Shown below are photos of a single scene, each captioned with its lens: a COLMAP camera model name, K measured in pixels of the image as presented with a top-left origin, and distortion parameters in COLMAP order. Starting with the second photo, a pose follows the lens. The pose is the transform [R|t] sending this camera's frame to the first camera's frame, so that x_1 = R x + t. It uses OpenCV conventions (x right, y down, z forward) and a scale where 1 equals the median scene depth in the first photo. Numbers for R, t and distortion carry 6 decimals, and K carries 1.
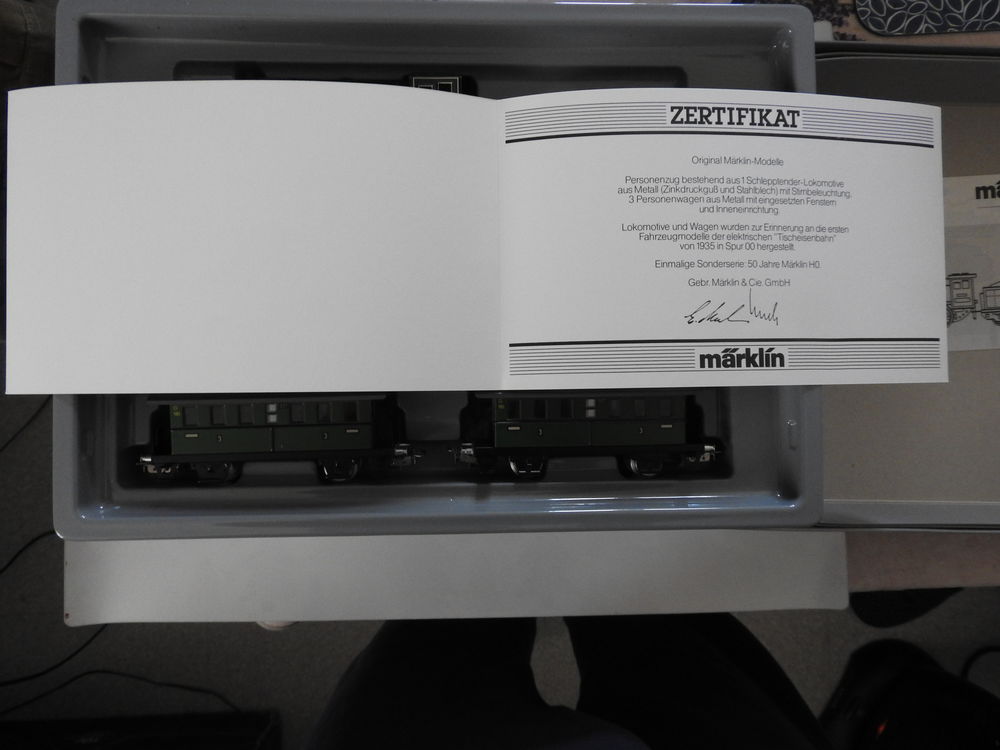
lens RADIAL K [[707.8, 0, 496.8], [0, 707.8, 380.5], [0, 0, 1]] dist [0.025614, -0.016958]
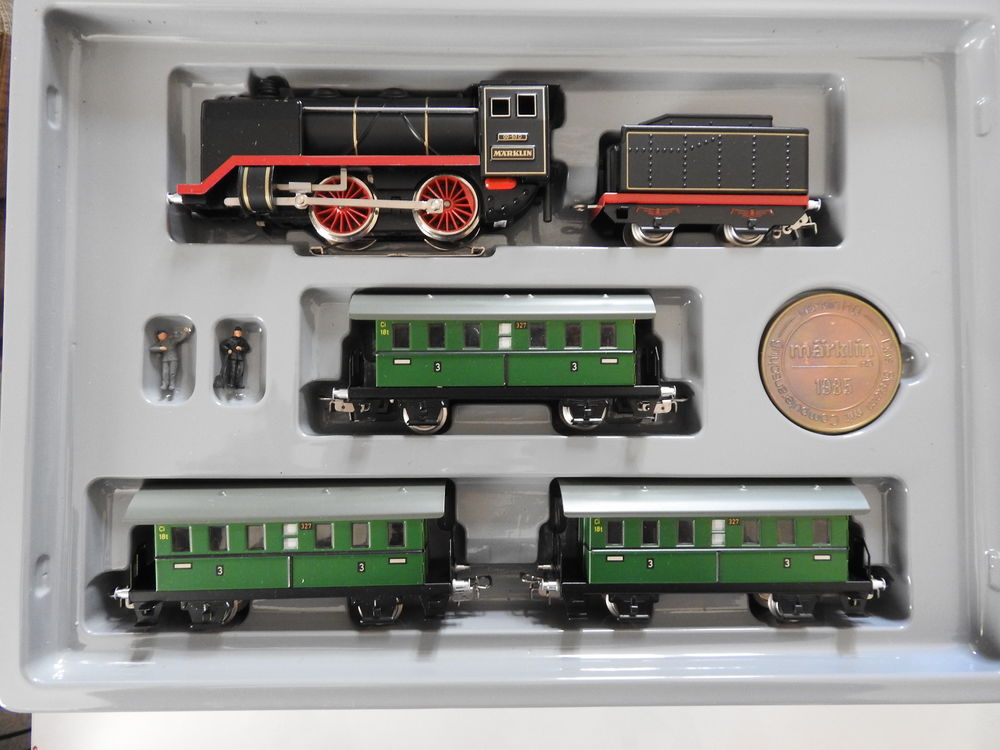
lens RADIAL K [[707.8, 0, 494.5], [0, 707.8, 380.6], [0, 0, 1]] dist [0.025614, -0.016958]
pose [[0.999690, 0.008853, -0.023277, -0.082017], [-0.009242, 0.999819, -0.016638, -0.099257], [0.023125, 0.016848, 0.999591, 0.243394]]
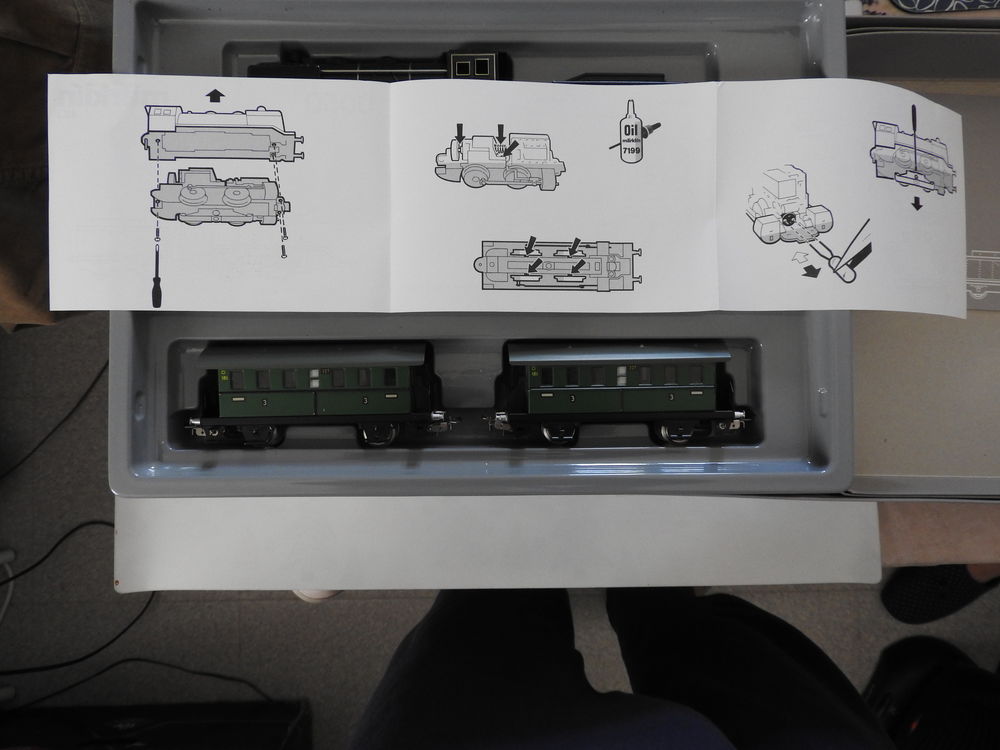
lens RADIAL K [[707.8, 0, 499.5], [0, 707.8, 381.9], [0, 0, 1]] dist [0.025614, -0.016958]
pose [[0.999501, 0.001789, -0.031539, -0.012571], [-0.001996, 0.999977, -0.006525, 0.054098], [0.031526, 0.006585, 0.999481, -0.027331]]
